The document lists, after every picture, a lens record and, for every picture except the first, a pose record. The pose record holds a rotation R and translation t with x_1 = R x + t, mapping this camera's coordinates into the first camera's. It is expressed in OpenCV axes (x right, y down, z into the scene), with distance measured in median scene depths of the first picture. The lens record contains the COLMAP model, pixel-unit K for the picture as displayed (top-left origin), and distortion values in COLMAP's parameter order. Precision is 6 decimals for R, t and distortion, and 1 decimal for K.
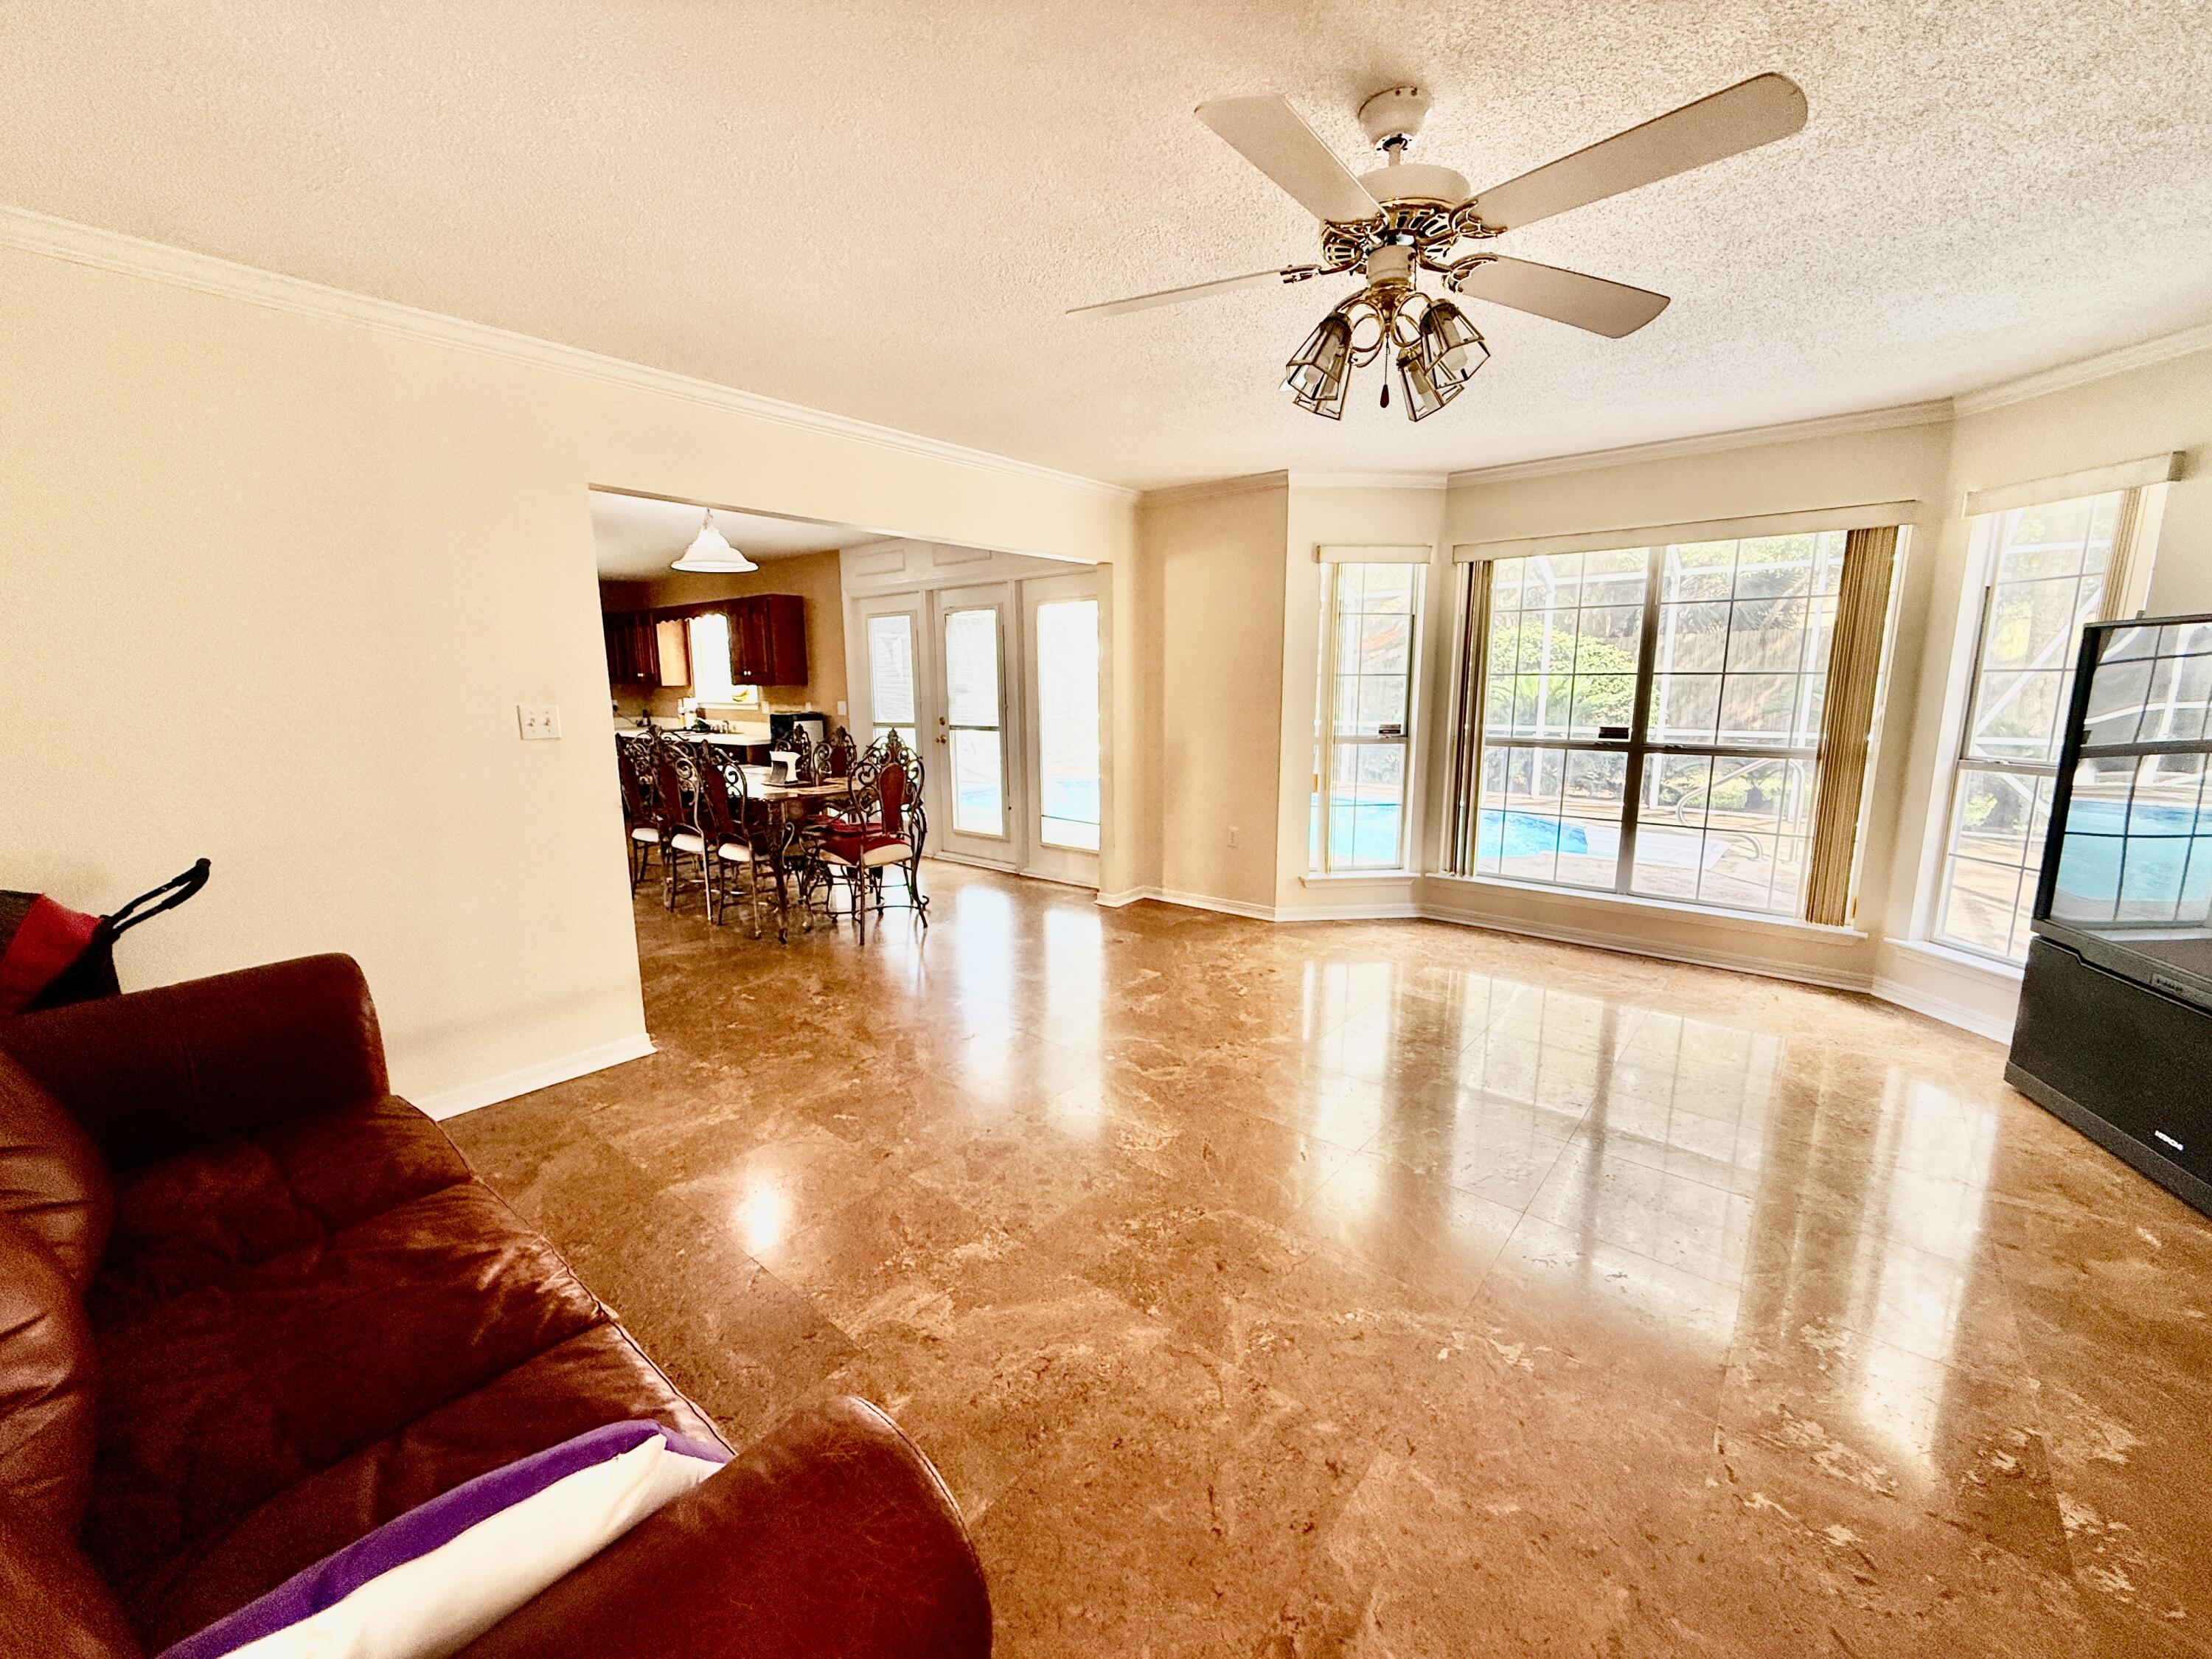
lens RADIAL K [[886.4, 0, 1102.2], [0, 886.4, 836.2], [0, 0, 1]] dist [-0.002184, 0.000314]
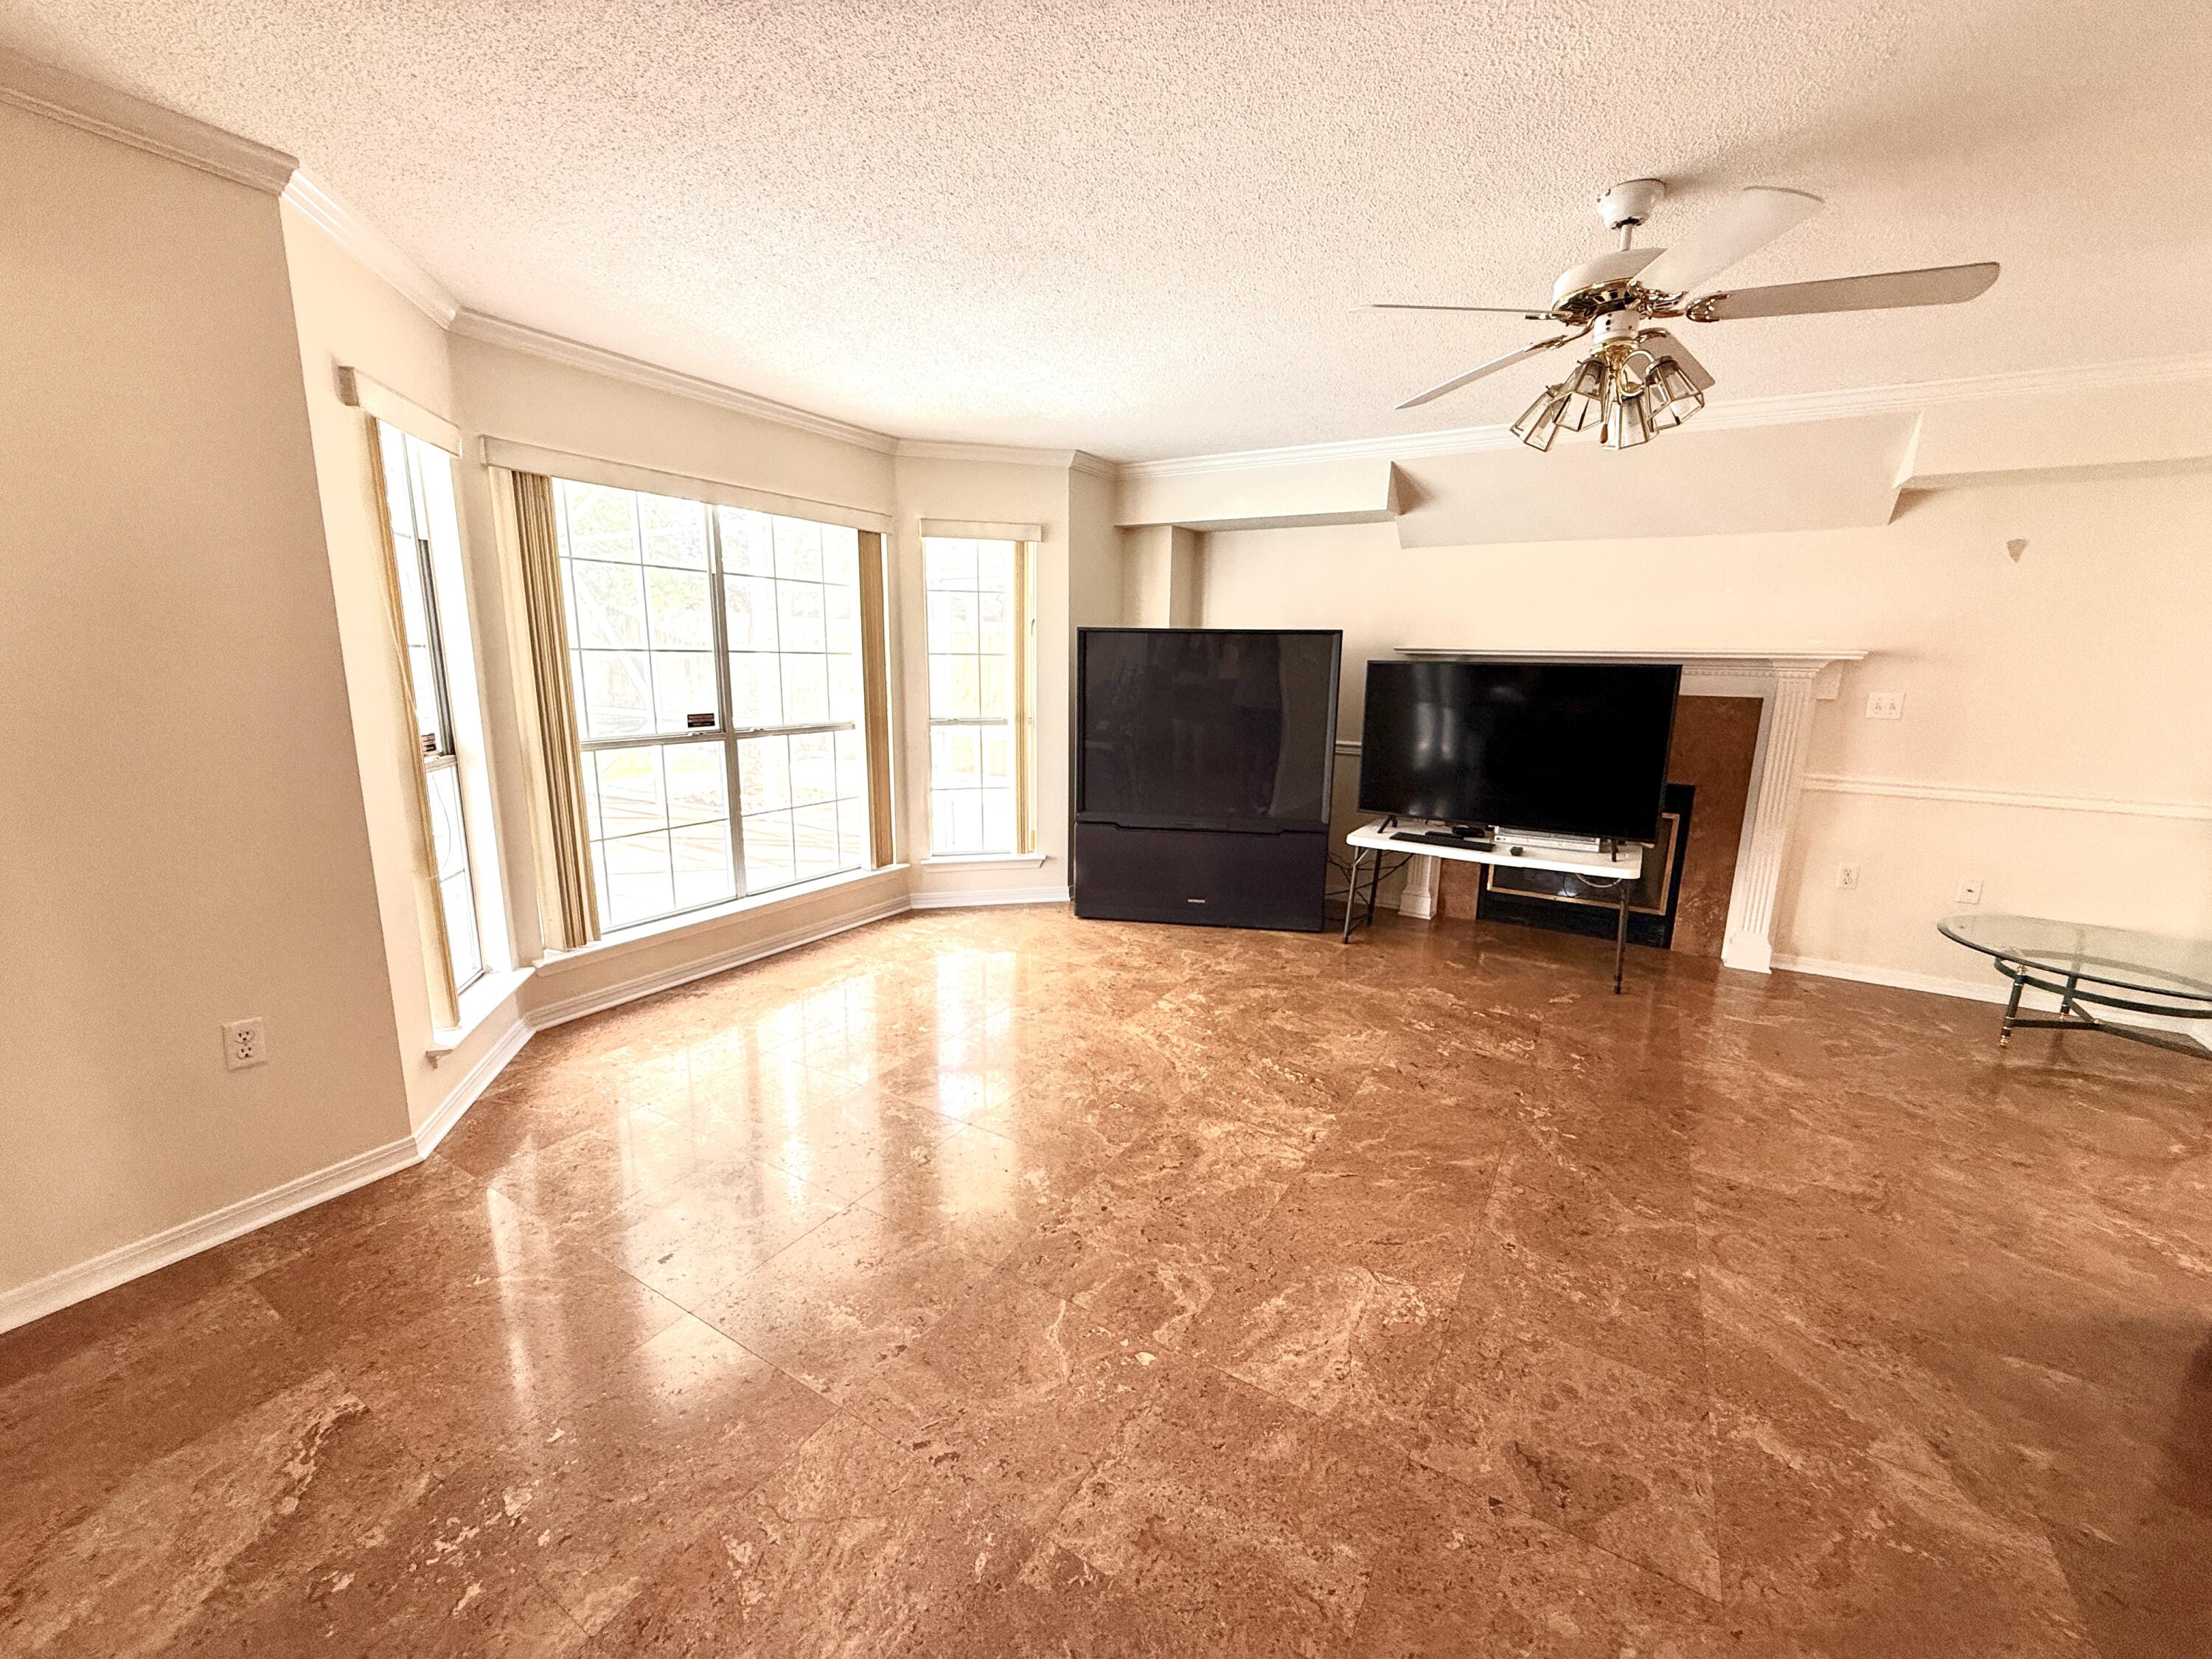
lens RADIAL K [[886.4, 0, 1102.4], [0, 886.4, 828.2], [0, 0, 1]] dist [-0.002184, 0.000314]
pose [[-0.155194, -0.183221, 0.970745, -0.371423], [0.160972, 0.964827, 0.207839, -0.148452], [-0.974681, 0.188518, -0.120242, 0.840212]]
